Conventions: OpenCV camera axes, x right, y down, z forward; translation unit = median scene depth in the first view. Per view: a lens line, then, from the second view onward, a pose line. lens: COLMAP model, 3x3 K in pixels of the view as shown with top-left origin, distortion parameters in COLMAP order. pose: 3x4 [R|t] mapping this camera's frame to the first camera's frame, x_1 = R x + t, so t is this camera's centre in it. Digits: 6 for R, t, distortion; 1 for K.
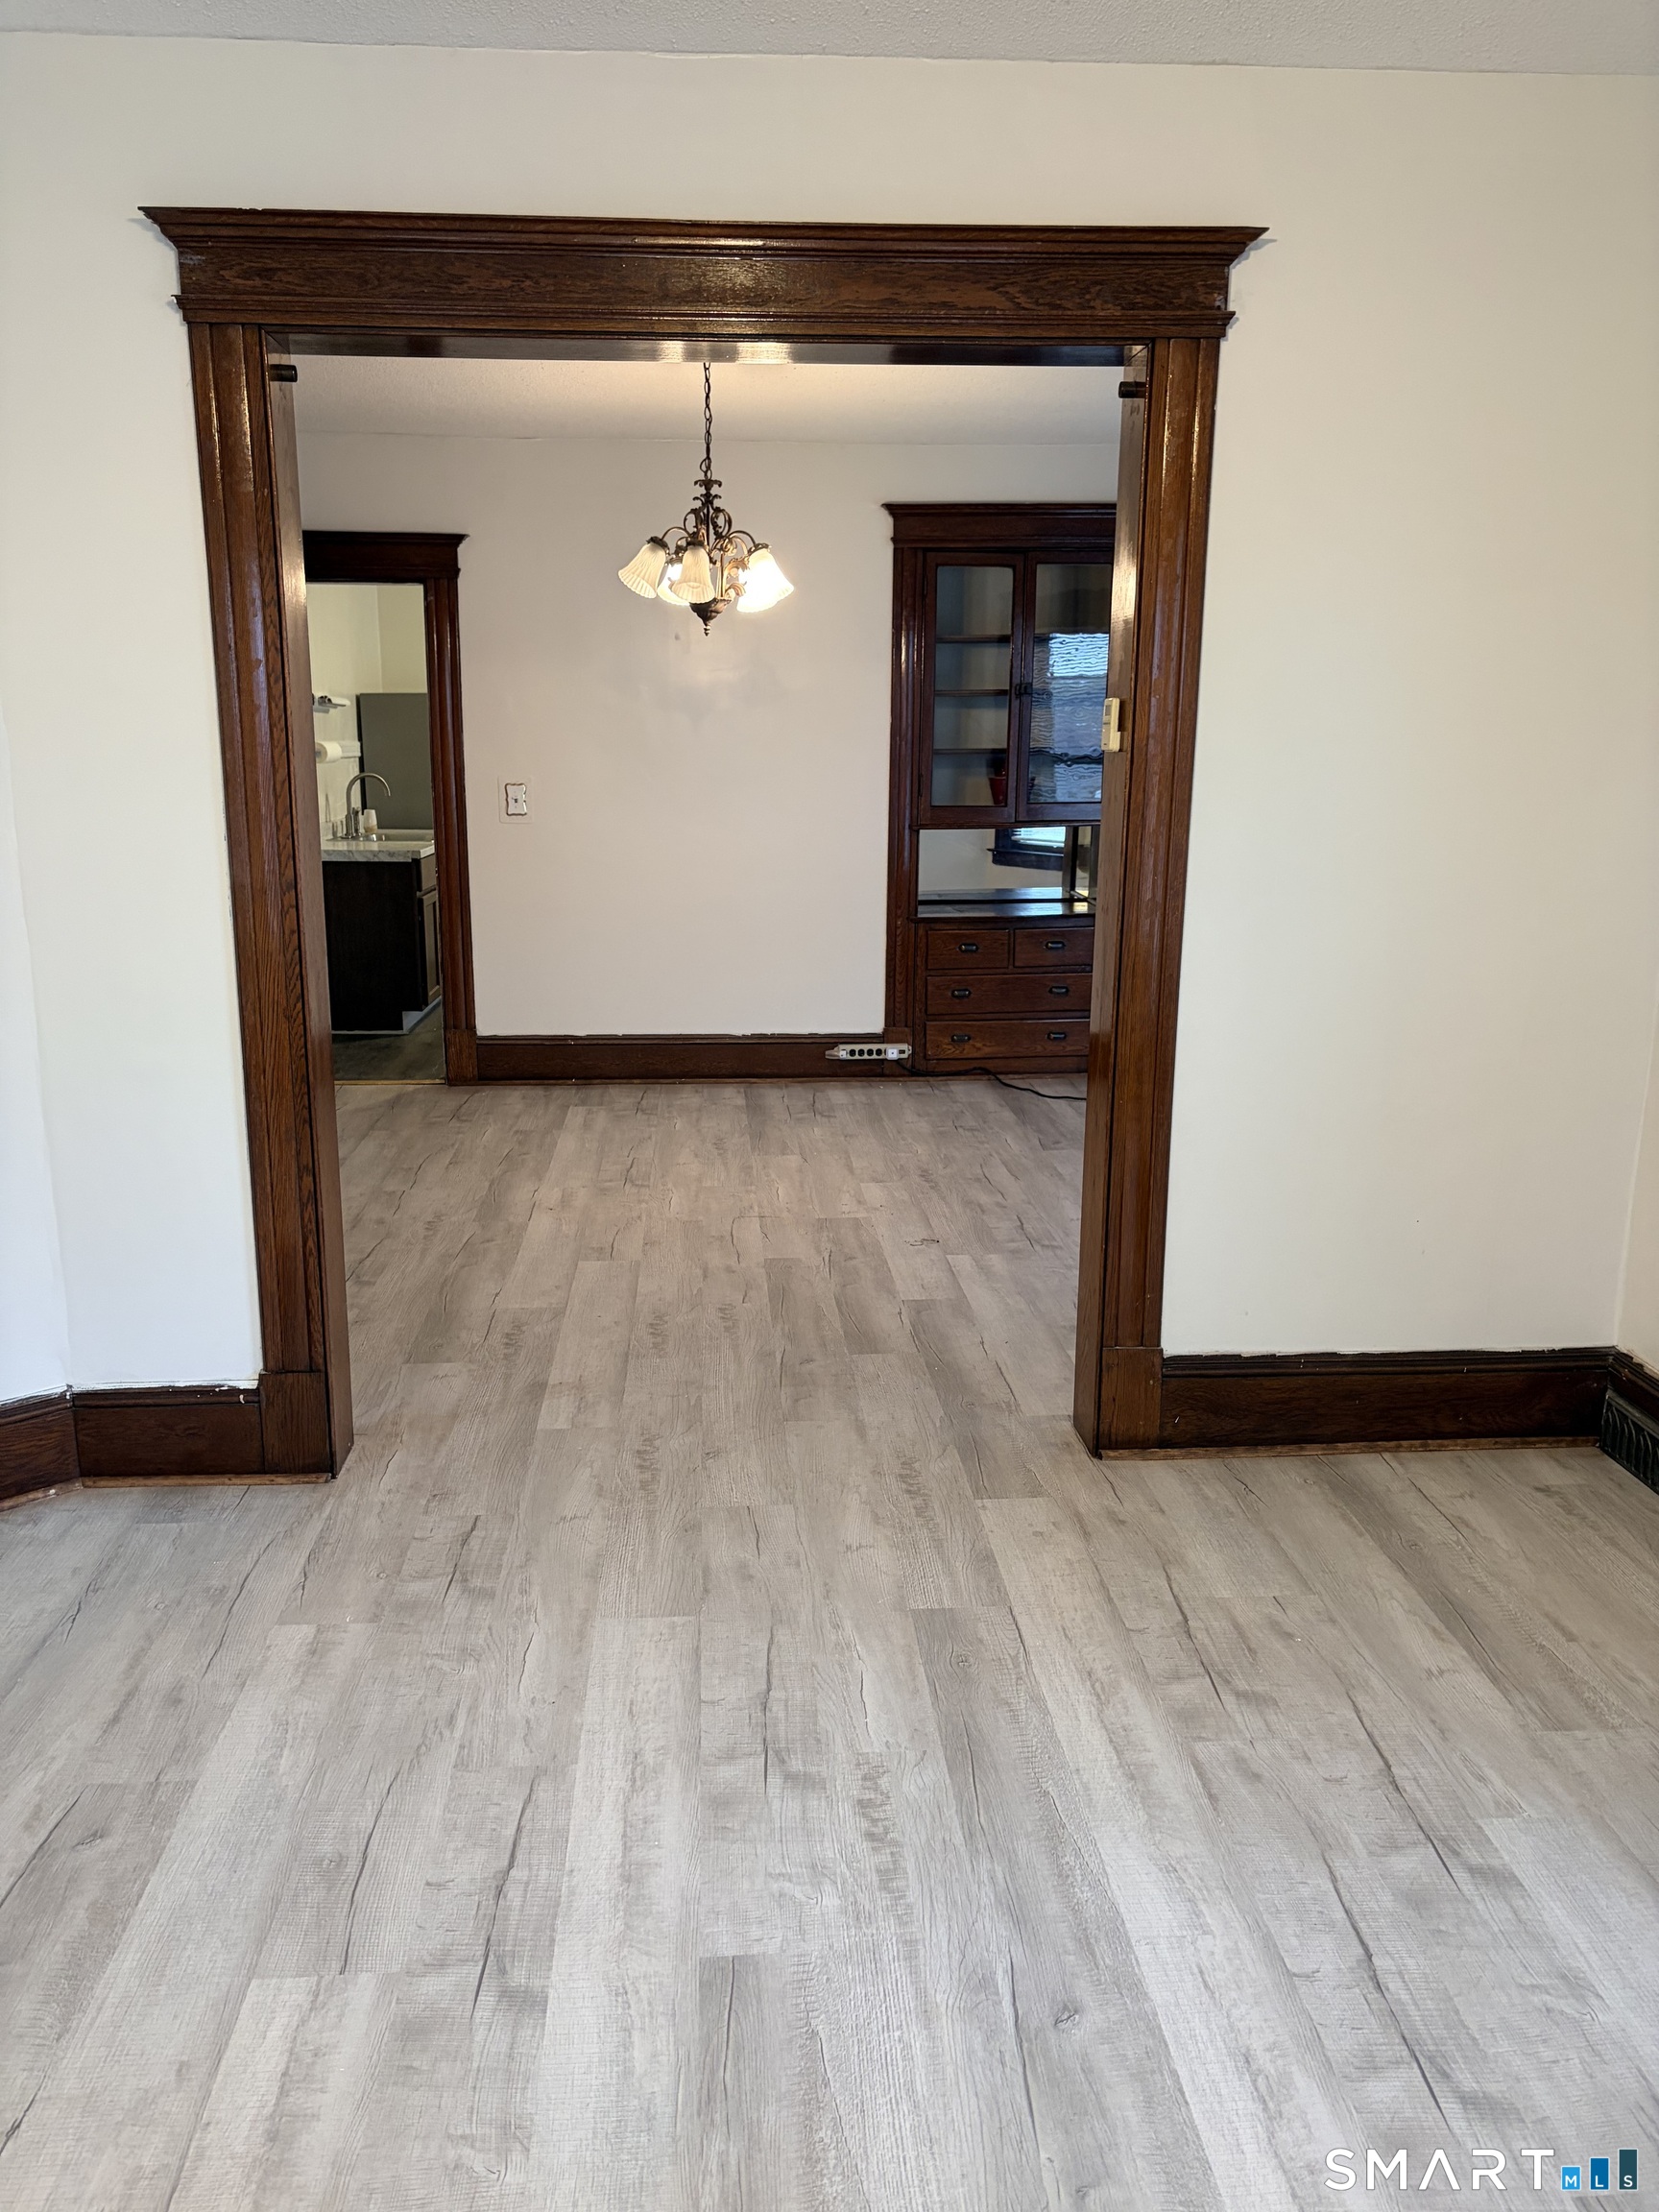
lens RADIAL K [[1671.1, 0, 823.6], [0, 1671.1, 1126.1], [0, 0, 1]] dist [0.045341, -0.046578]
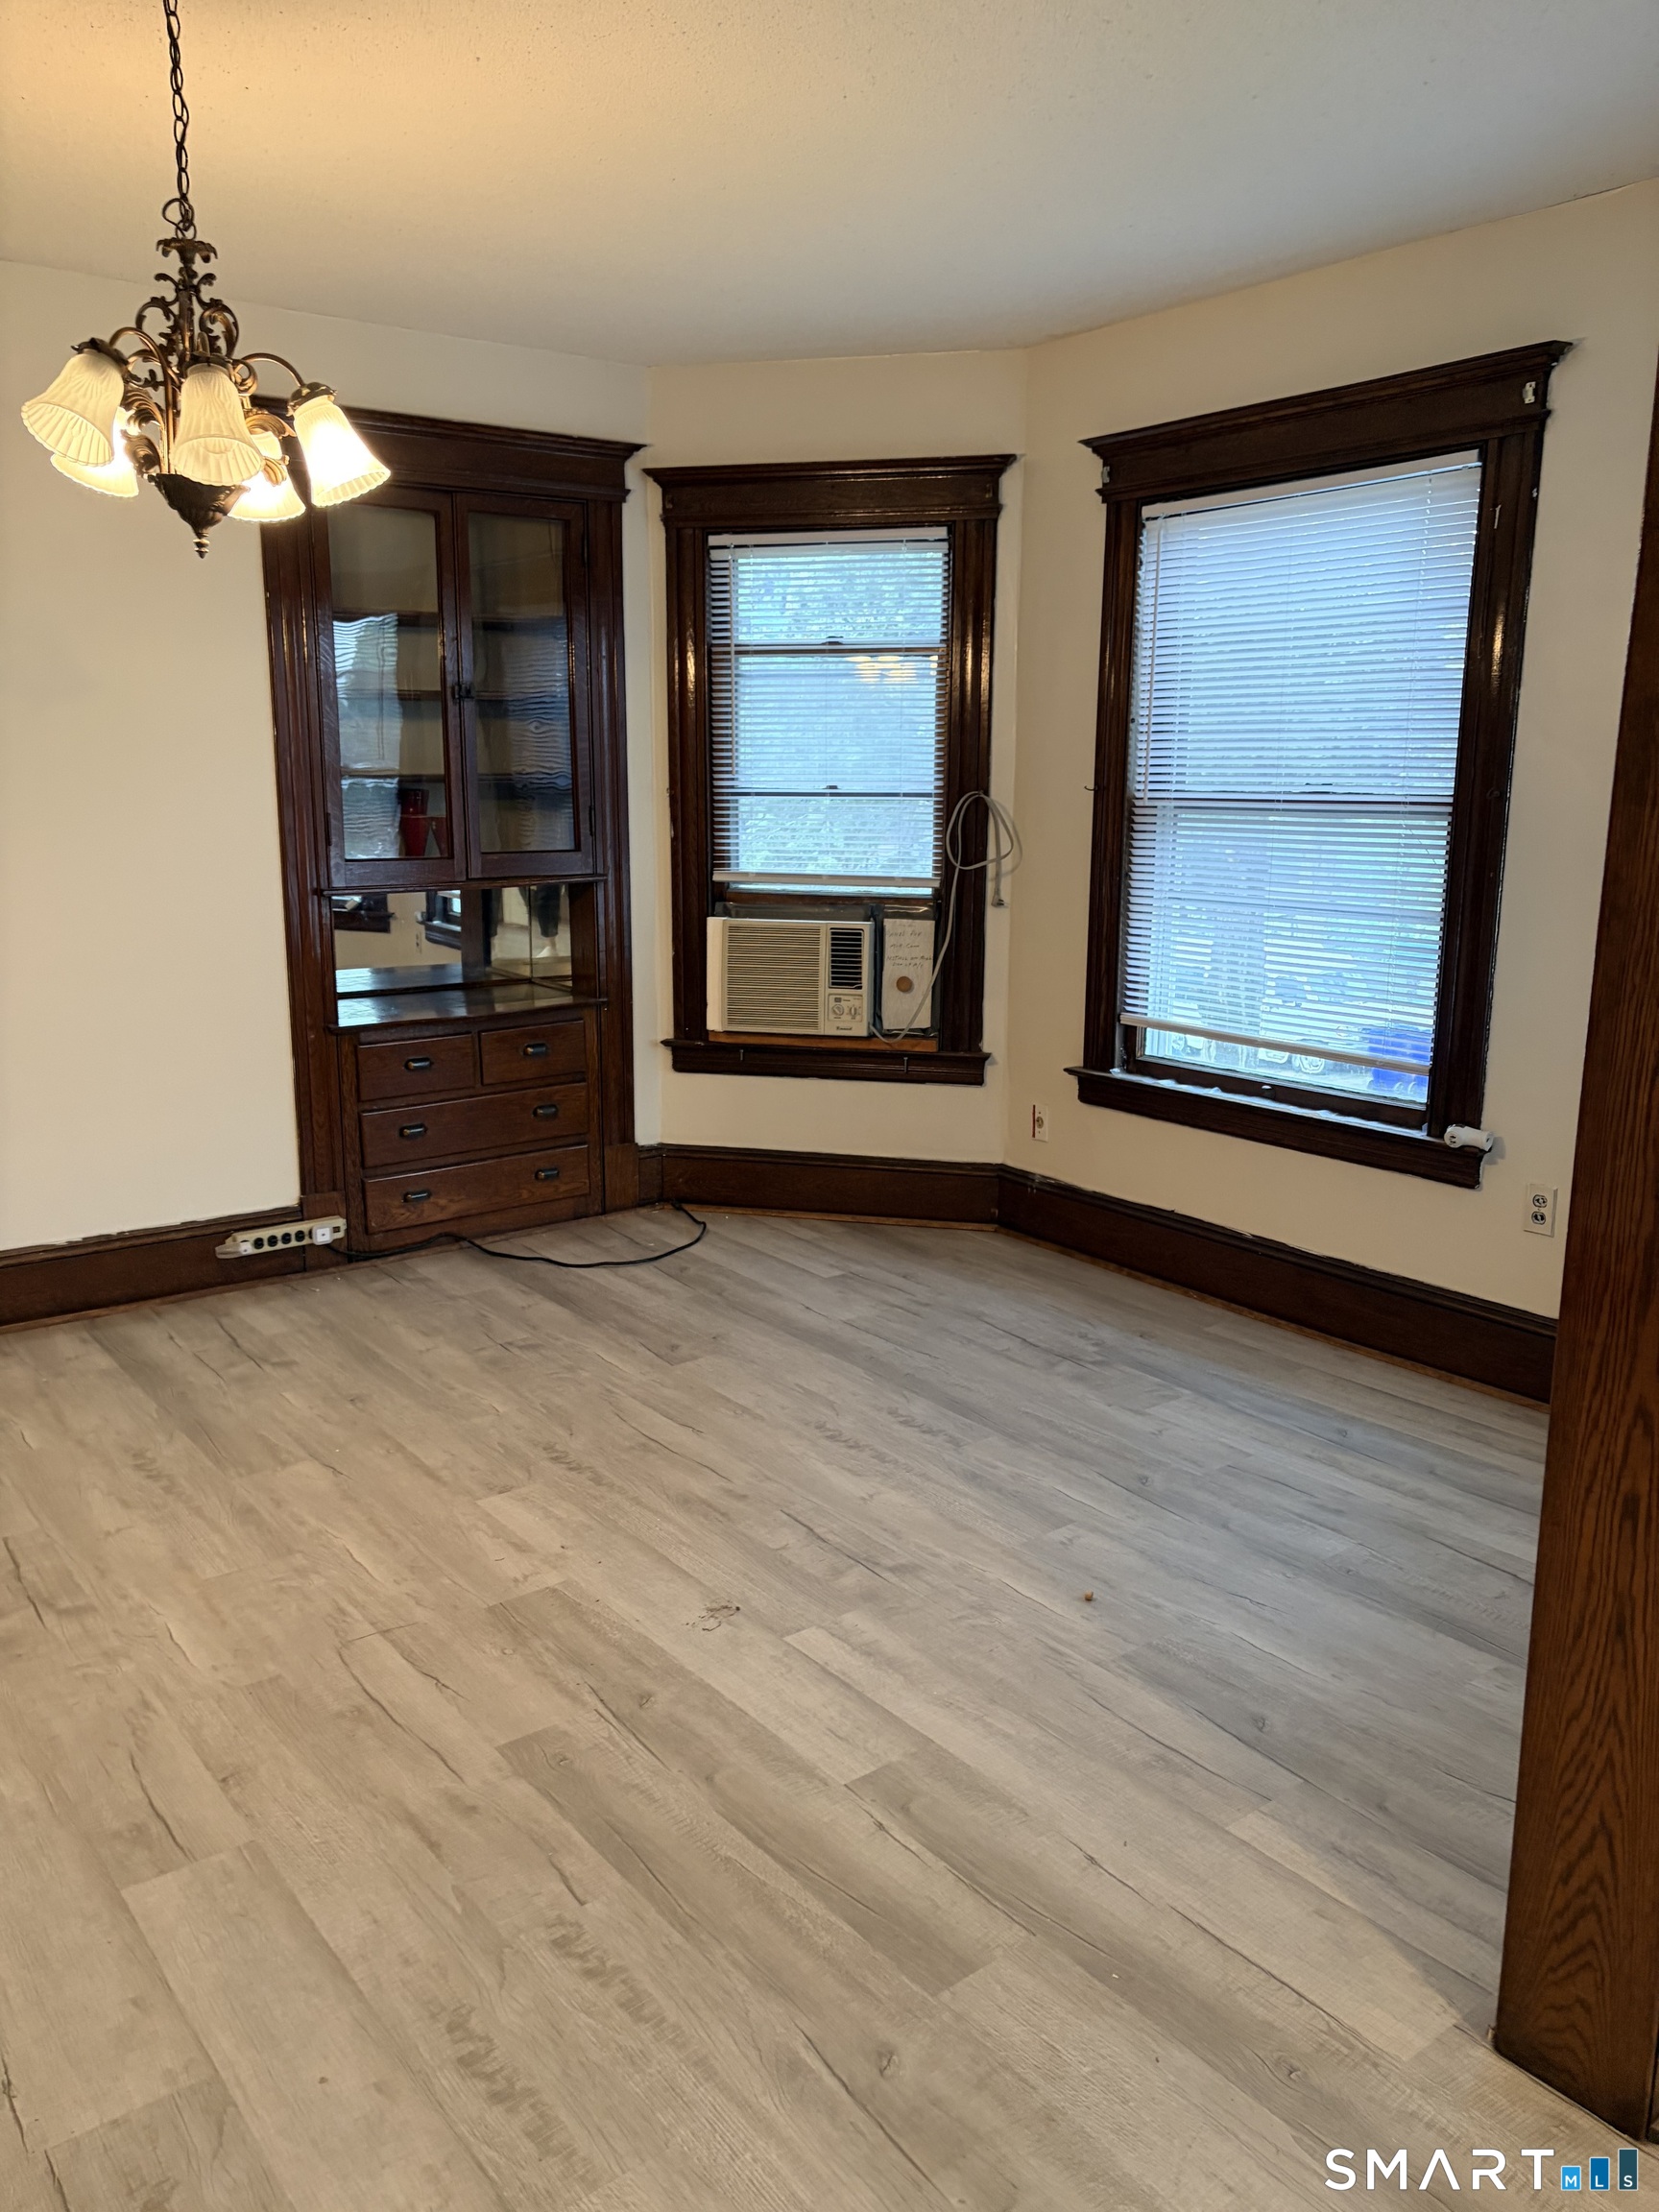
lens RADIAL K [[1671.1, 0, 865.1], [0, 1671.1, 1103.0], [0, 0, 1]] dist [0.045341, -0.046578]
pose [[0.829613, -0.109508, 0.547495, -0.174636], [0.124766, 0.992142, 0.009389, -0.094496], [-0.544220, 0.060519, 0.836757, 0.414734]]
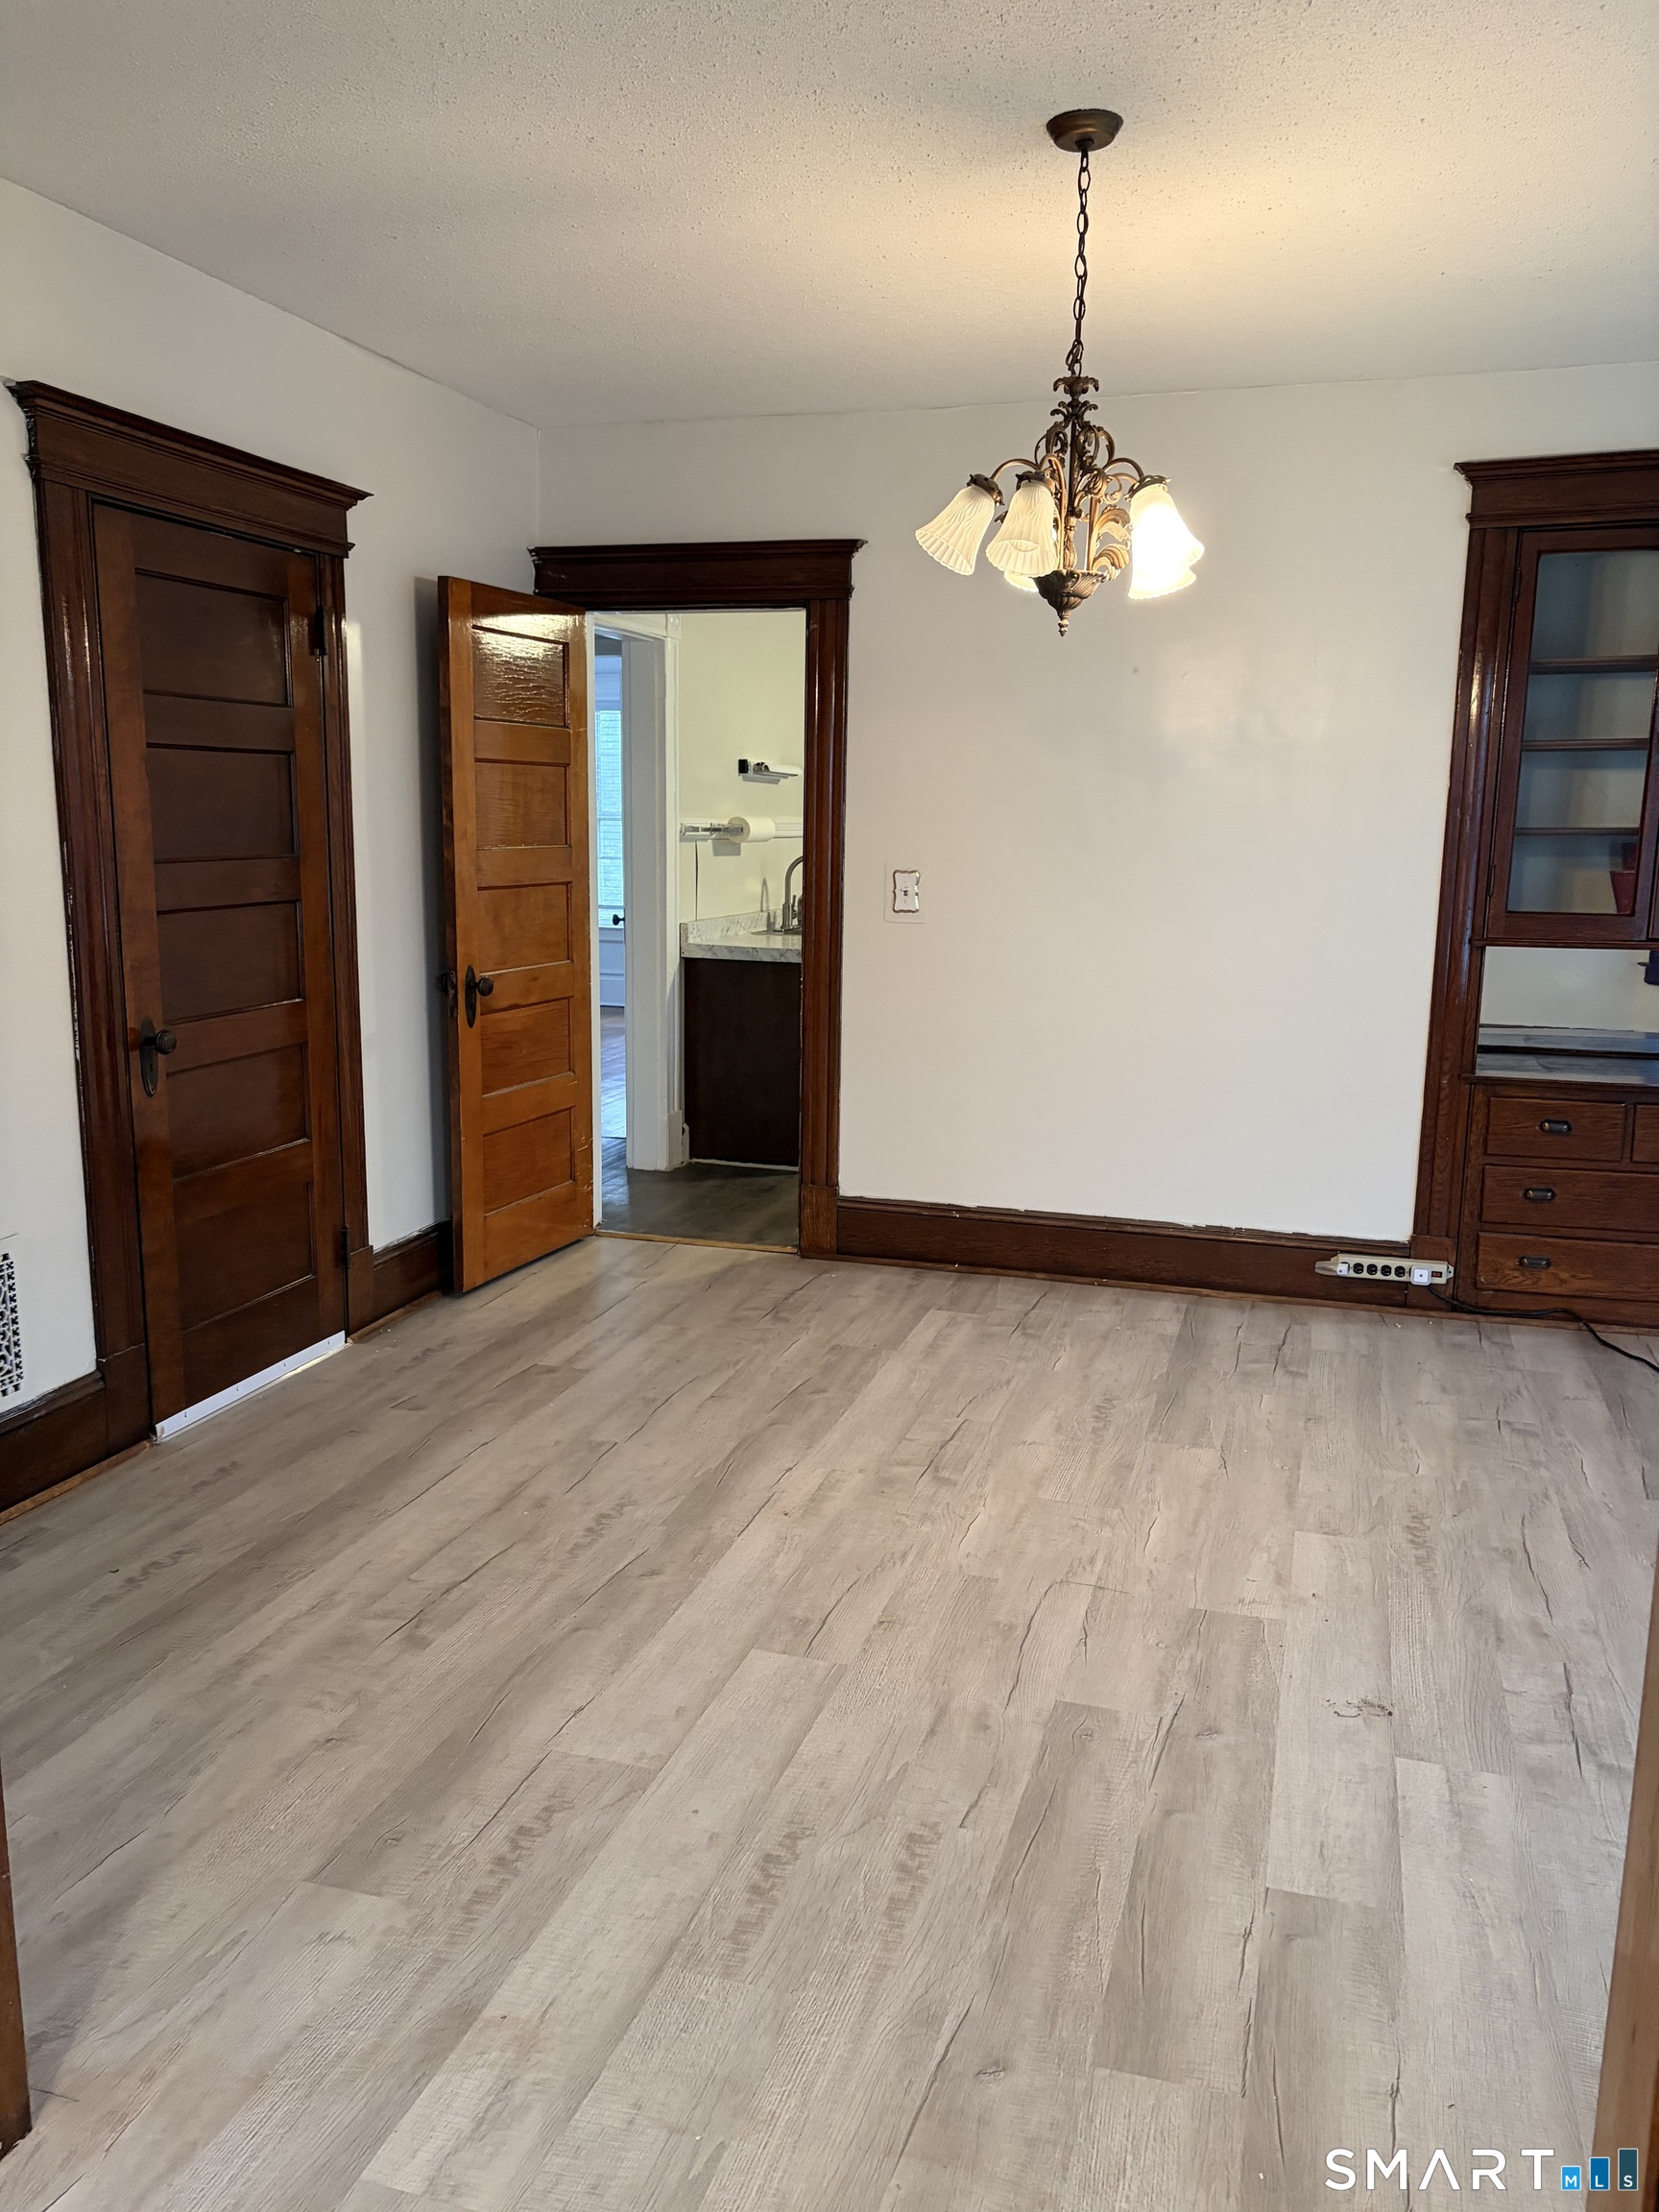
lens RADIAL K [[1671.1, 0, 835.3], [0, 1671.1, 1105.3], [0, 0, 1]] dist [0.045341, -0.046578]
pose [[0.932961, 0.068968, -0.353308, 0.070368], [-0.089961, 0.995002, -0.043324, -0.077495], [0.348554, 0.072204, 0.934503, 0.361643]]
